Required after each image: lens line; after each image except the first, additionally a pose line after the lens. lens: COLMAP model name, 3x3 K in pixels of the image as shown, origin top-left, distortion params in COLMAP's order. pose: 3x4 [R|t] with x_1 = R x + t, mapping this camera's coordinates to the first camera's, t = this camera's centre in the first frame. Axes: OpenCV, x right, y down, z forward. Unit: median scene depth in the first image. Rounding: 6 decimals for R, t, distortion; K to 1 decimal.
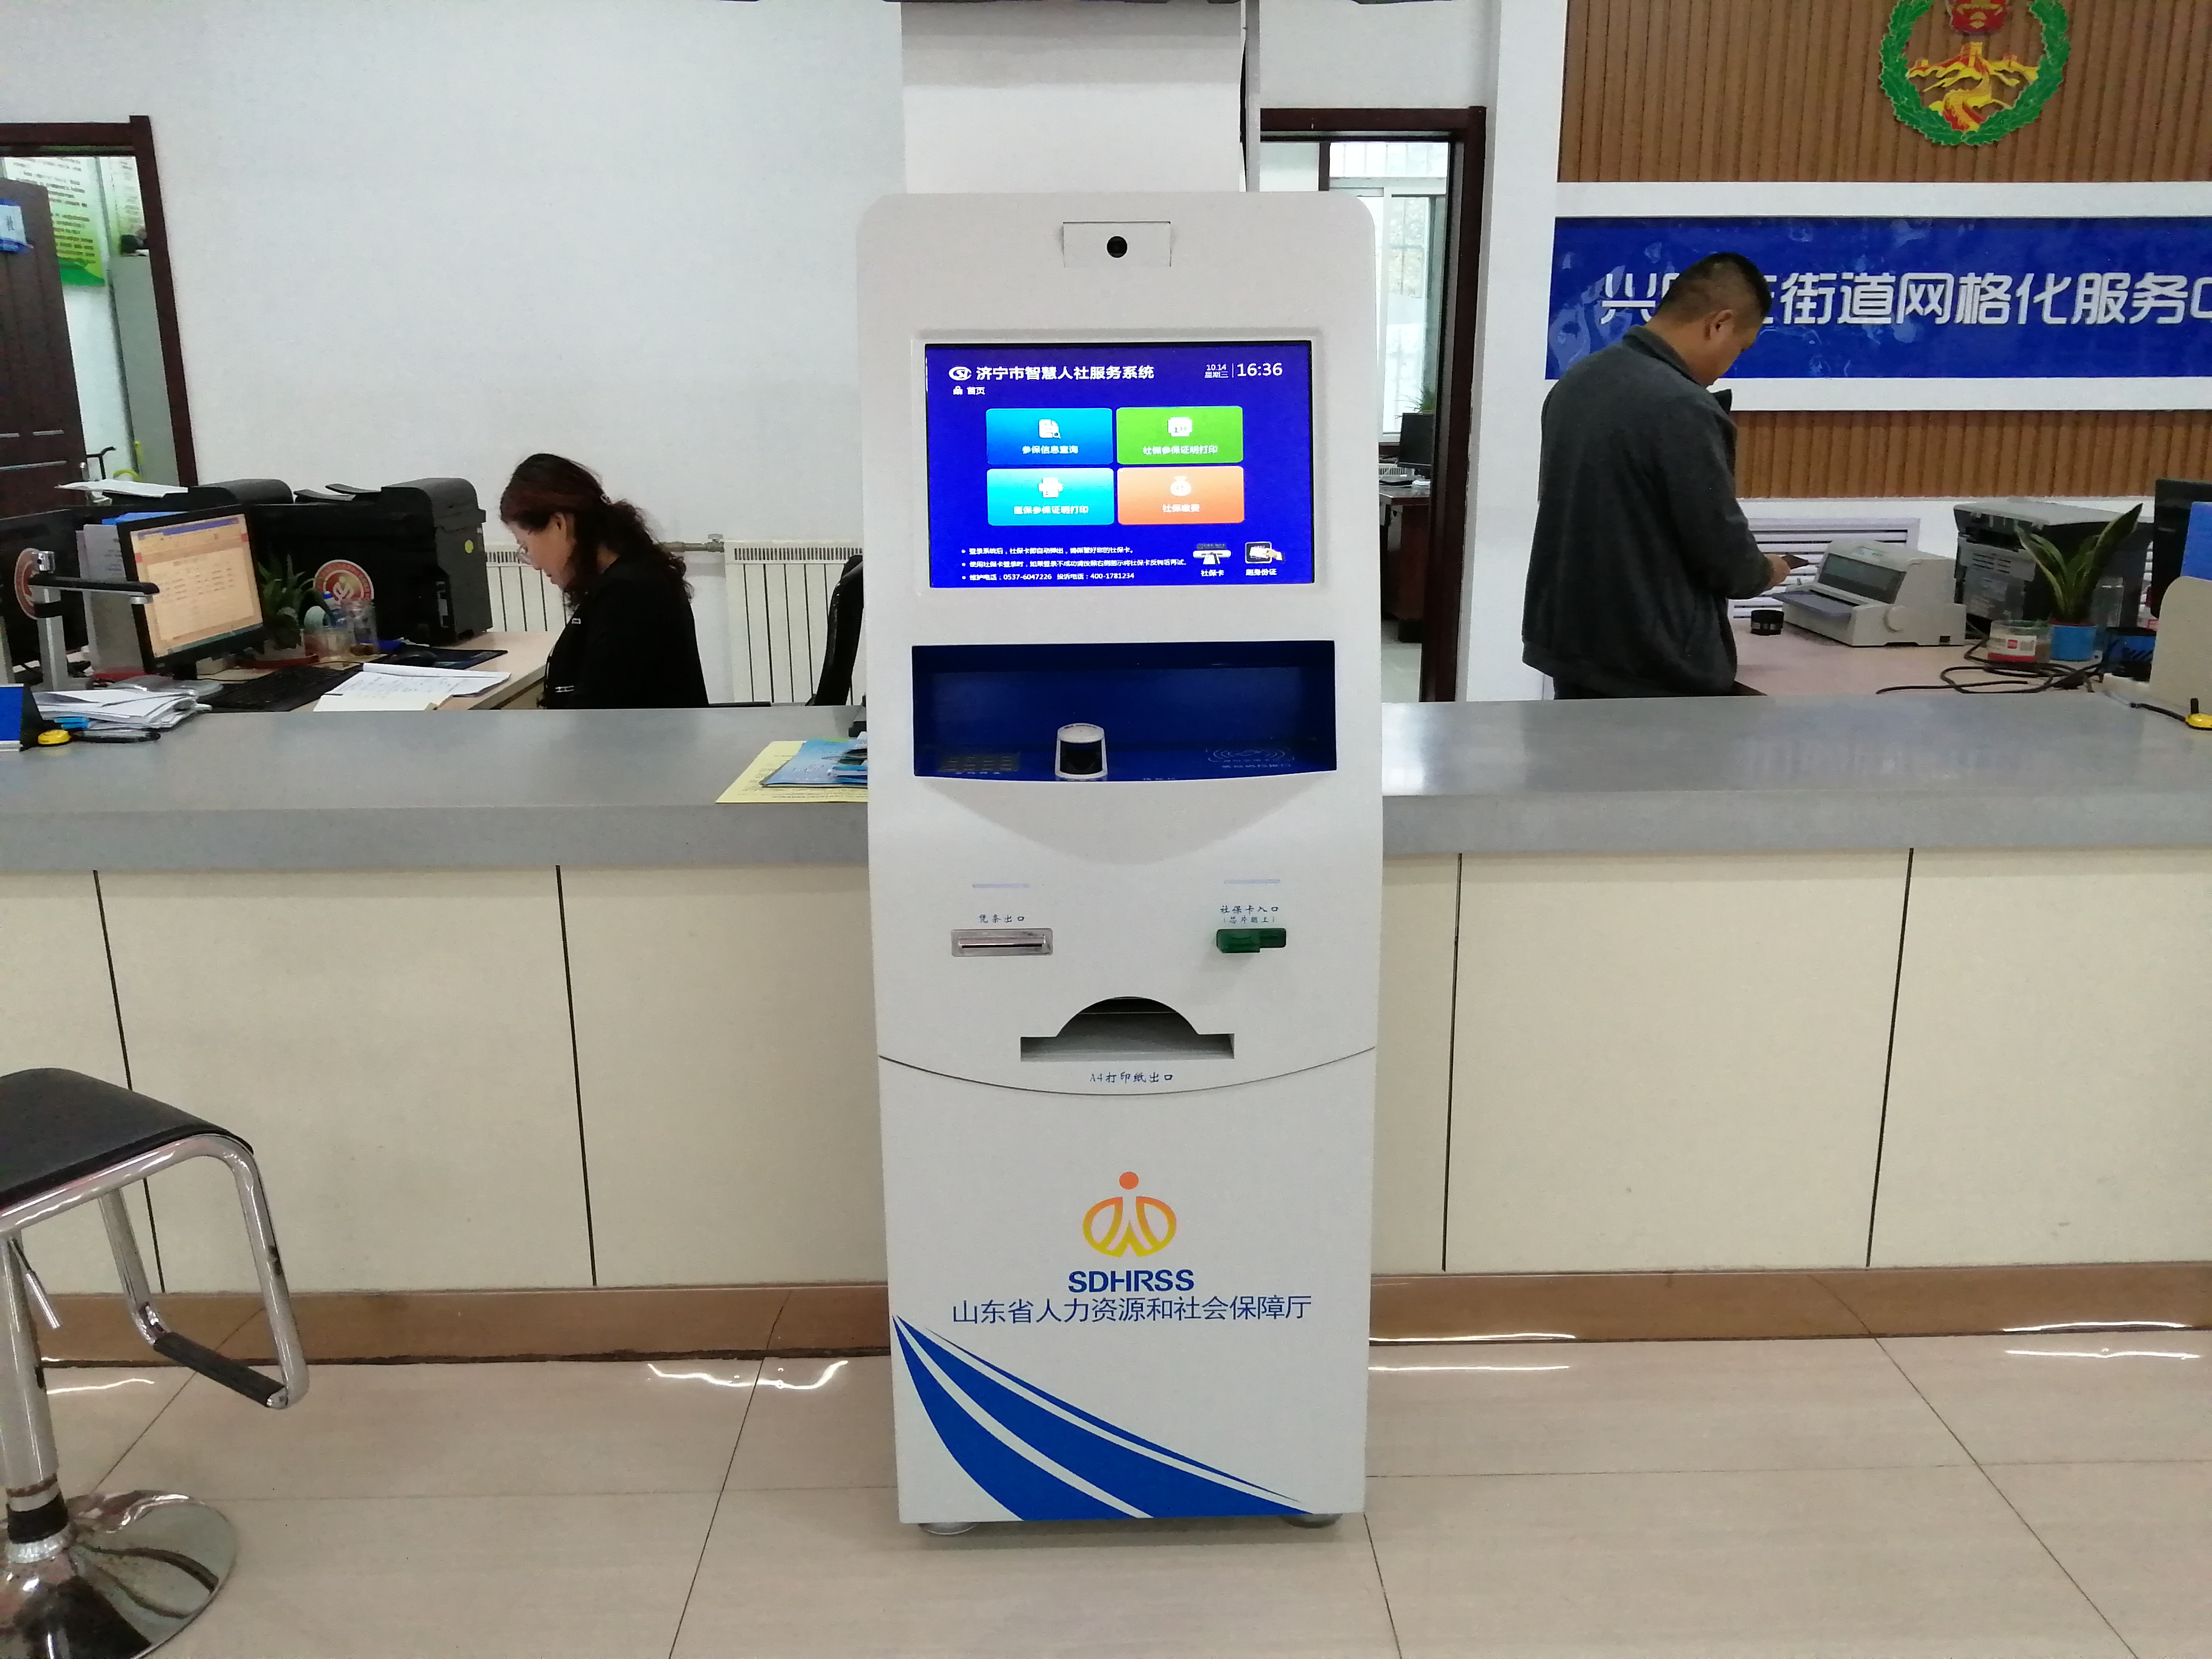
lens RADIAL K [[1749.4, 0, 1106.4], [0, 1749.4, 841.0], [0, 0, 1]] dist [0.059381, -0.121122]
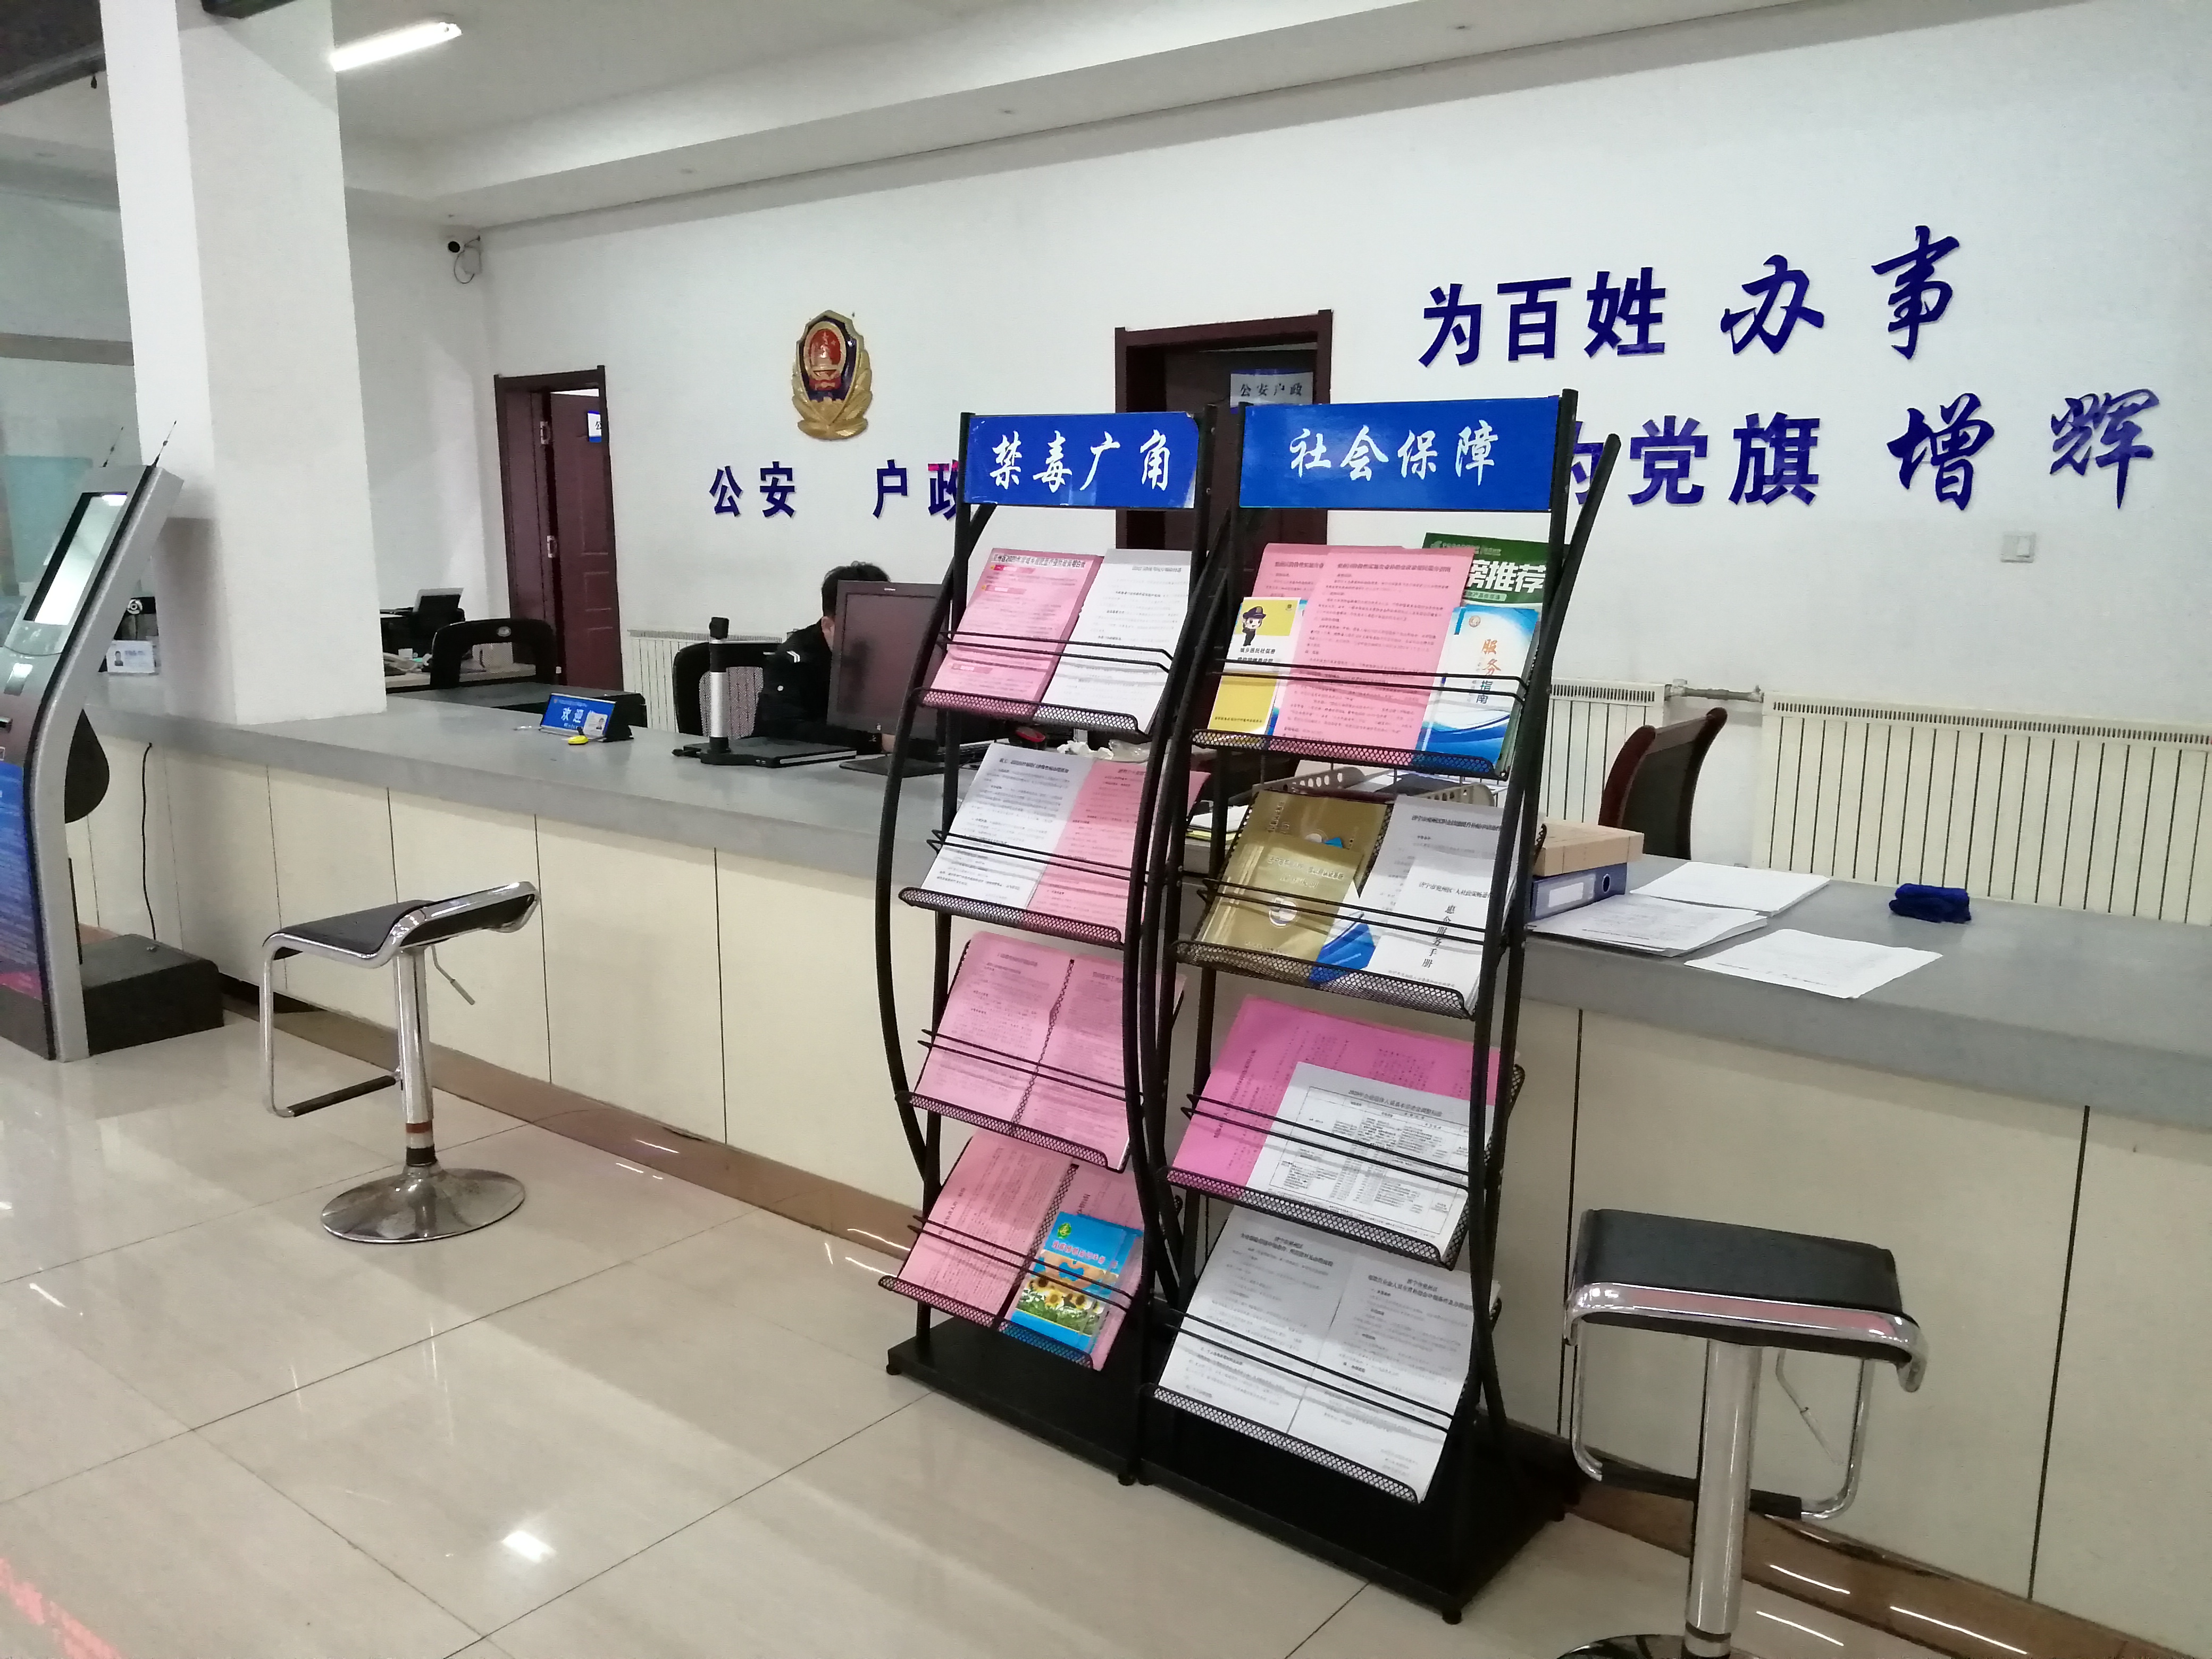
lens RADIAL K [[1749.4, 0, 1106.4], [0, 1749.4, 841.0], [0, 0, 1]] dist [0.059381, -0.121122]
pose [[0.773666, 0.119750, -0.622175, 1.106894], [-0.170951, 0.985011, -0.022990, -0.011023], [0.610096, 0.124149, 0.782541, 0.044988]]
